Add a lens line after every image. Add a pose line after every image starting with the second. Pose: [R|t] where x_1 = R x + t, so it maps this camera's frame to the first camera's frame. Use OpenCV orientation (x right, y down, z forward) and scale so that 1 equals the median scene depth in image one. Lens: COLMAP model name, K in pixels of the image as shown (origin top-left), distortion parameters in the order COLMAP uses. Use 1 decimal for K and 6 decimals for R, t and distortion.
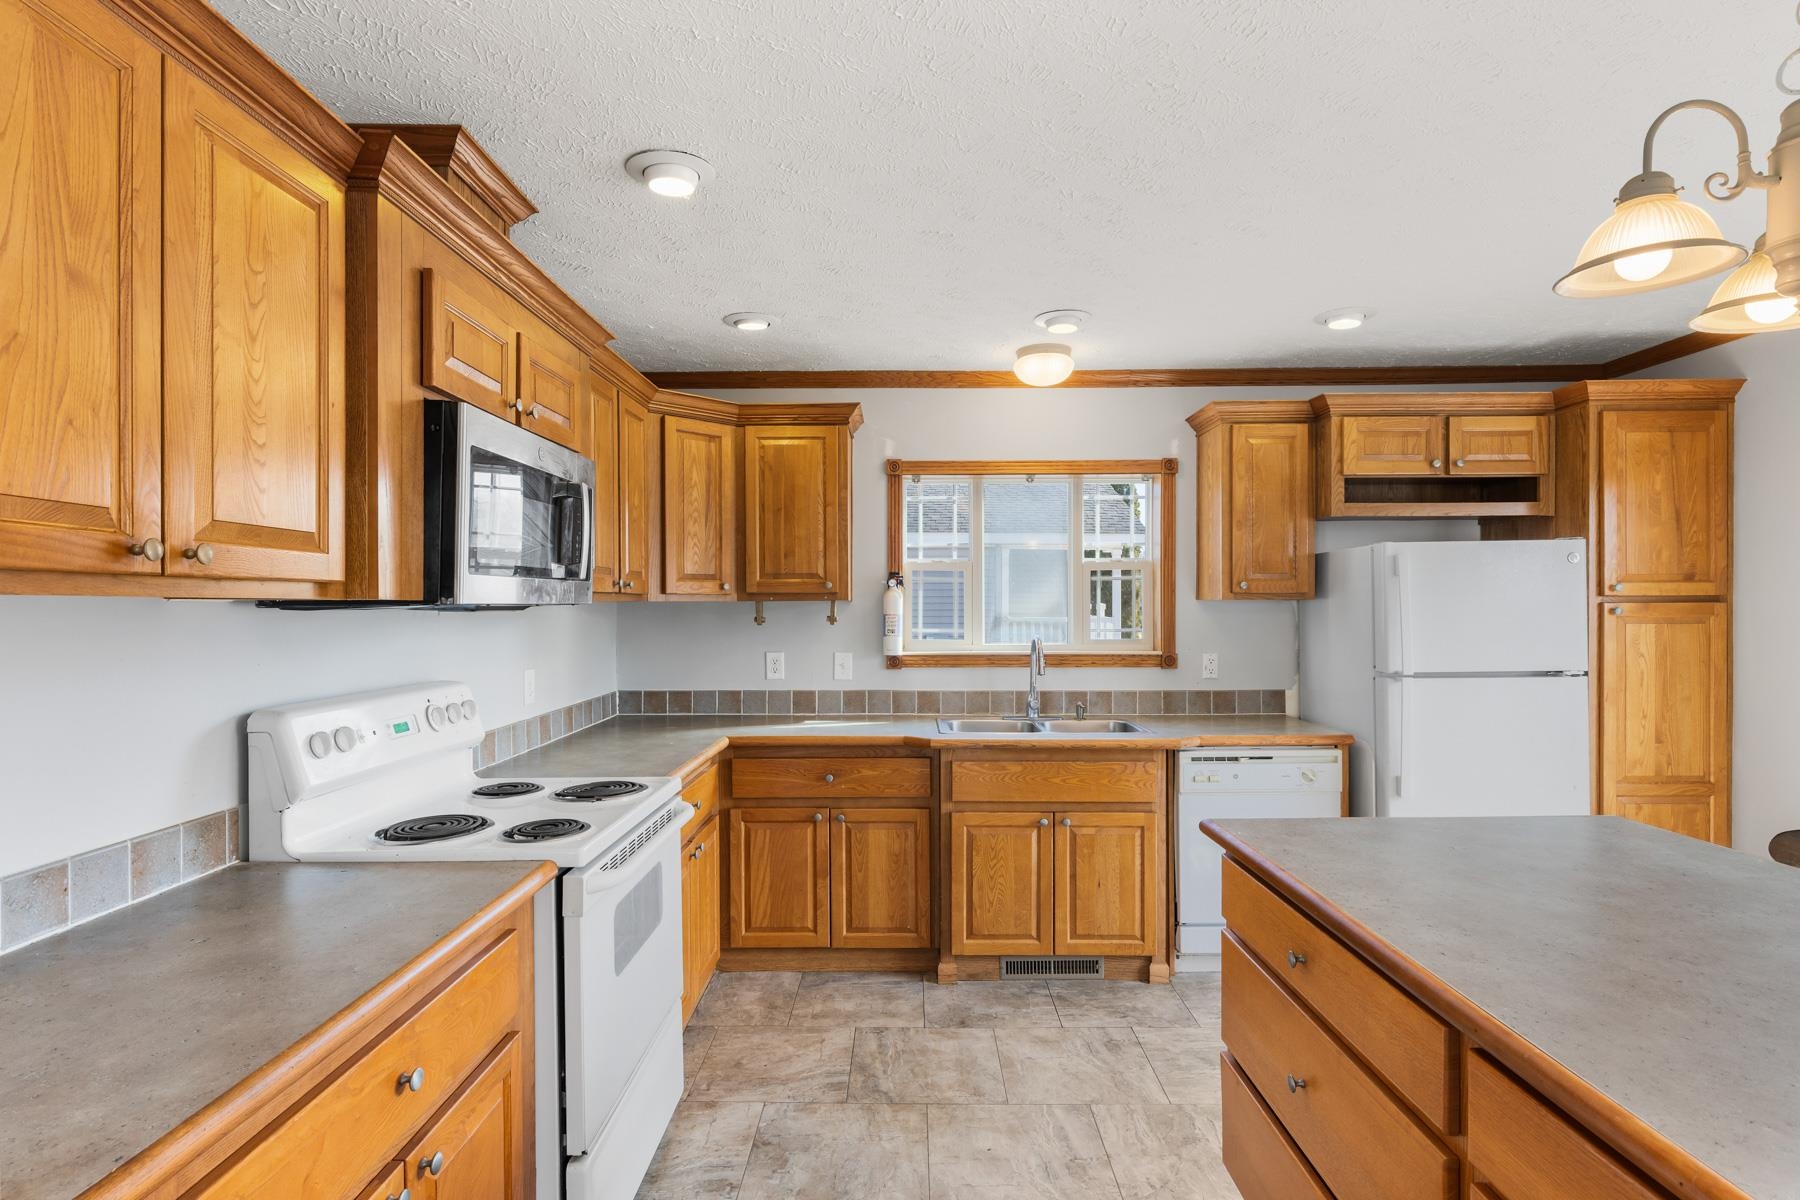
lens RADIAL K [[899.9, 0, 900.6], [0, 899.9, 608.0], [0, 0, 1]] dist [-0.001808, -0.000468]
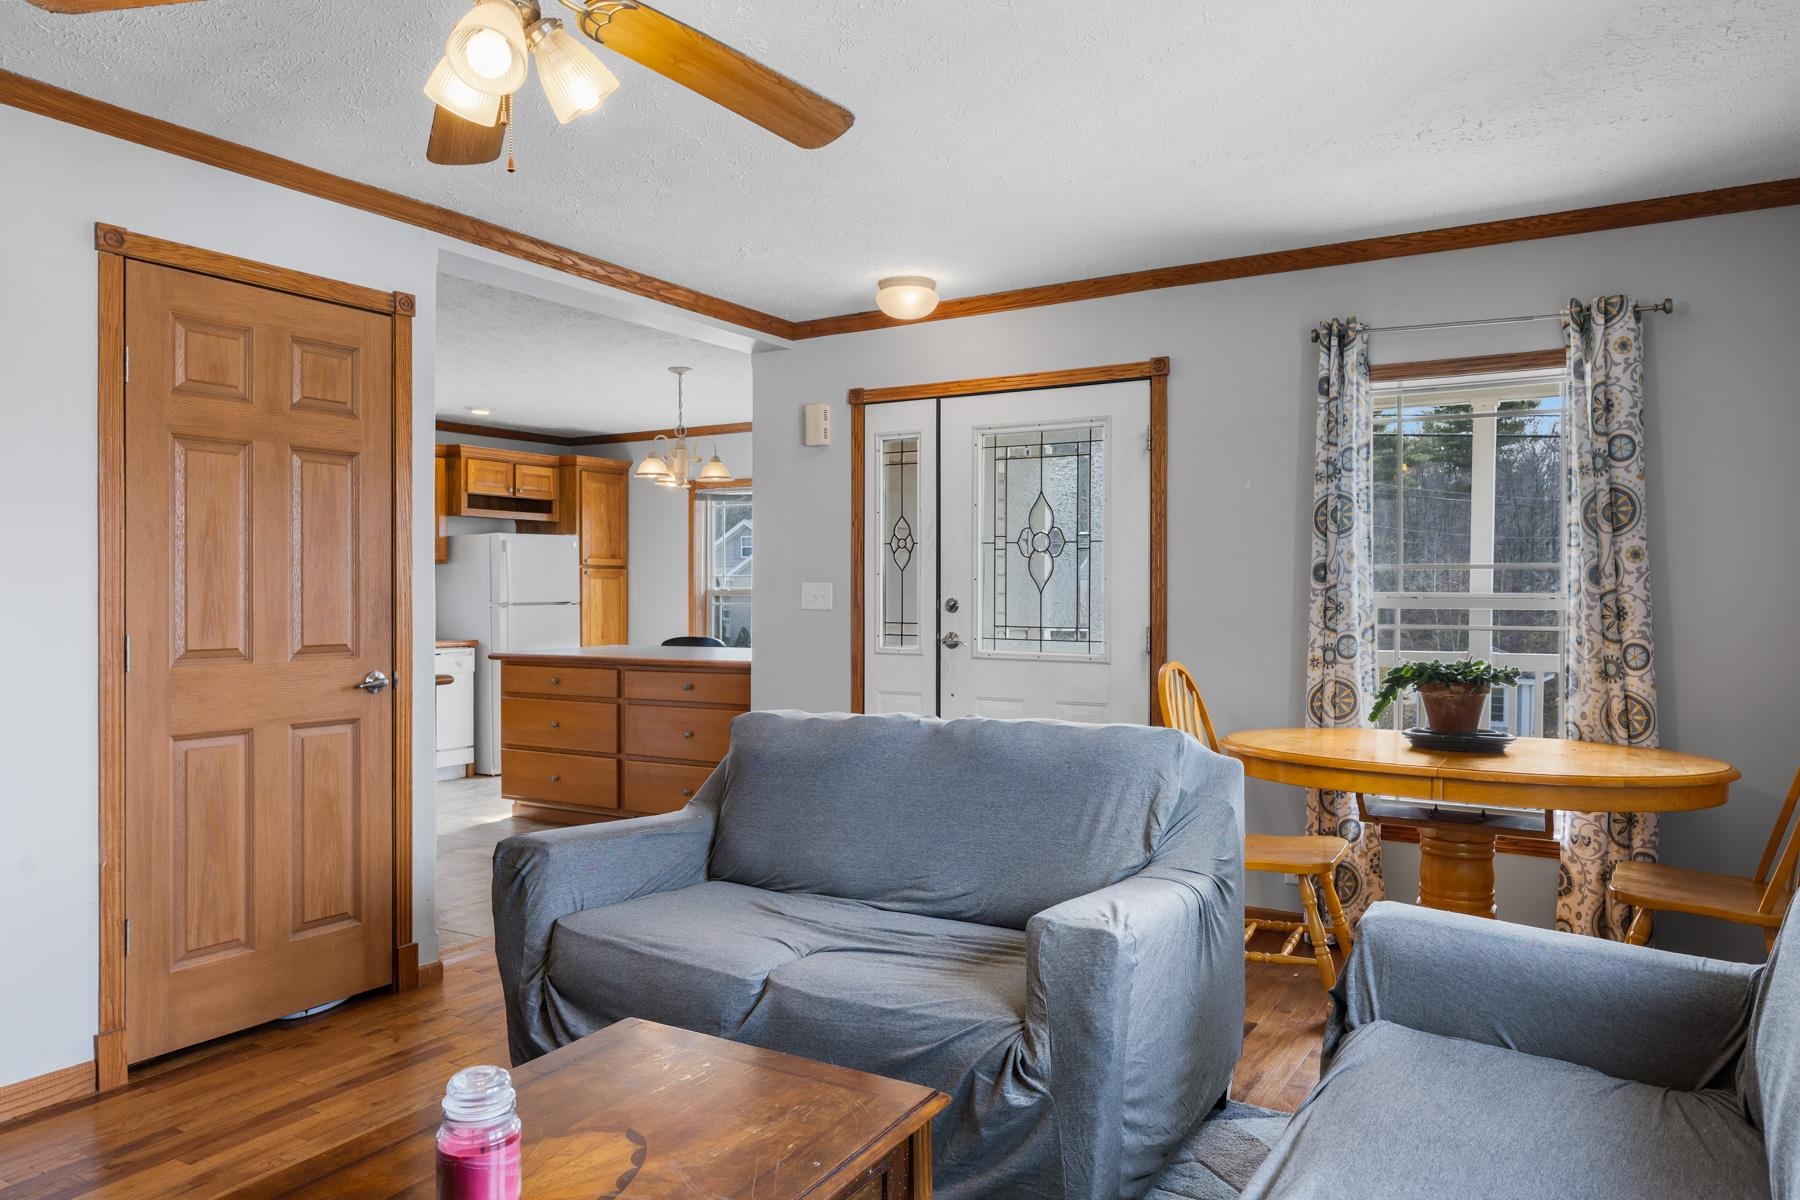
lens RADIAL K [[1210.5, 0, 898.6], [0, 1210.5, 598.1], [0, 0, 1]] dist [0.000853, 0.000026]
pose [[0.507674, -0.003150, 0.861543, -1.128216], [-0.000675, 0.999992, 0.004054, 0.047550], [-0.861549, -0.002640, 0.507668, -0.926214]]
